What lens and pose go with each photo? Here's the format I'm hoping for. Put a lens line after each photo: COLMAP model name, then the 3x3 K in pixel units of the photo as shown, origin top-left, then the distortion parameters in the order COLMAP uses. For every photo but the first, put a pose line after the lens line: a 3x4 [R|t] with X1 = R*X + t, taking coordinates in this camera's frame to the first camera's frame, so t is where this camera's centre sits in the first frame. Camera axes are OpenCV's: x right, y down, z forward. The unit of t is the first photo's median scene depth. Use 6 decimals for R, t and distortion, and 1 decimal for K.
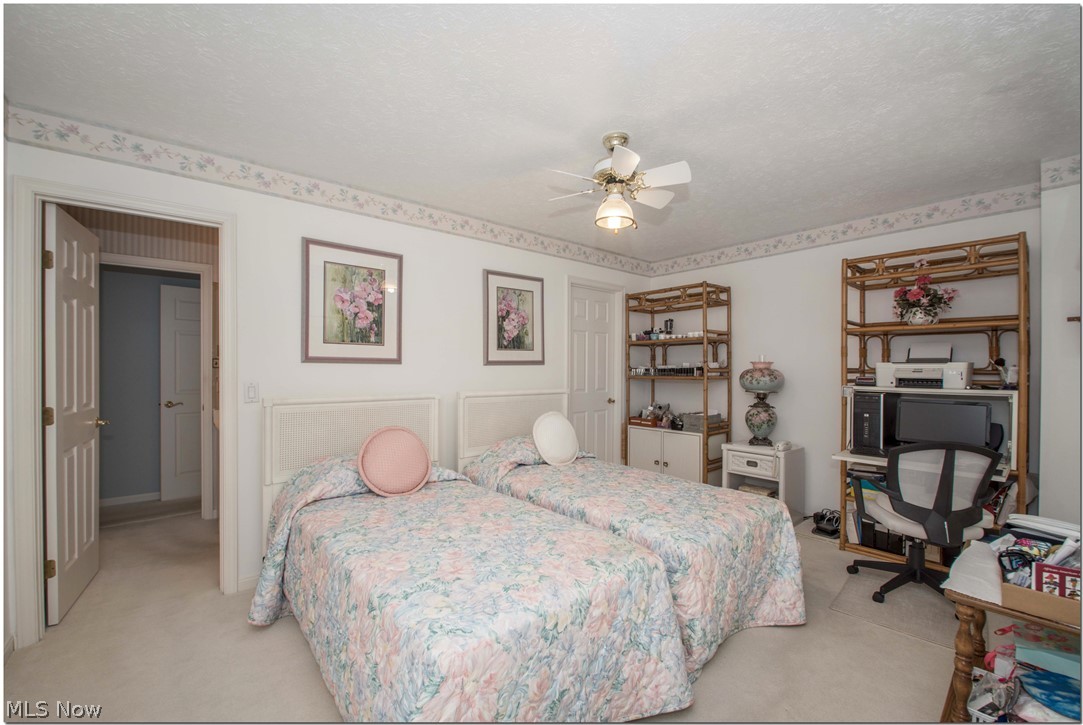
lens RADIAL K [[447.5, 0, 534.8], [0, 447.5, 368.9], [0, 0, 1]] dist [-0.002117, -0.000252]
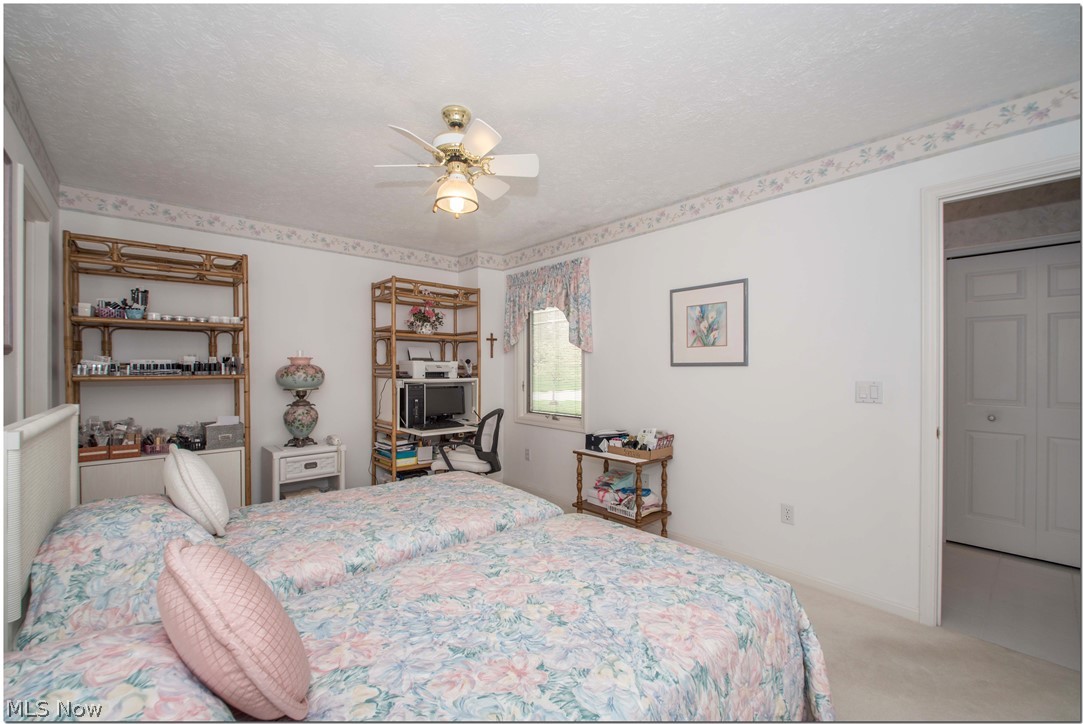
lens RADIAL K [[447.5, 0, 534.8], [0, 447.5, 368.4], [0, 0, 1]] dist [-0.002117, -0.000252]
pose [[-0.019482, -0.007528, 0.999782, -0.541672], [-0.002240, 0.999969, 0.007486, -0.001259], [-0.999808, -0.002093, -0.019498, 0.631309]]
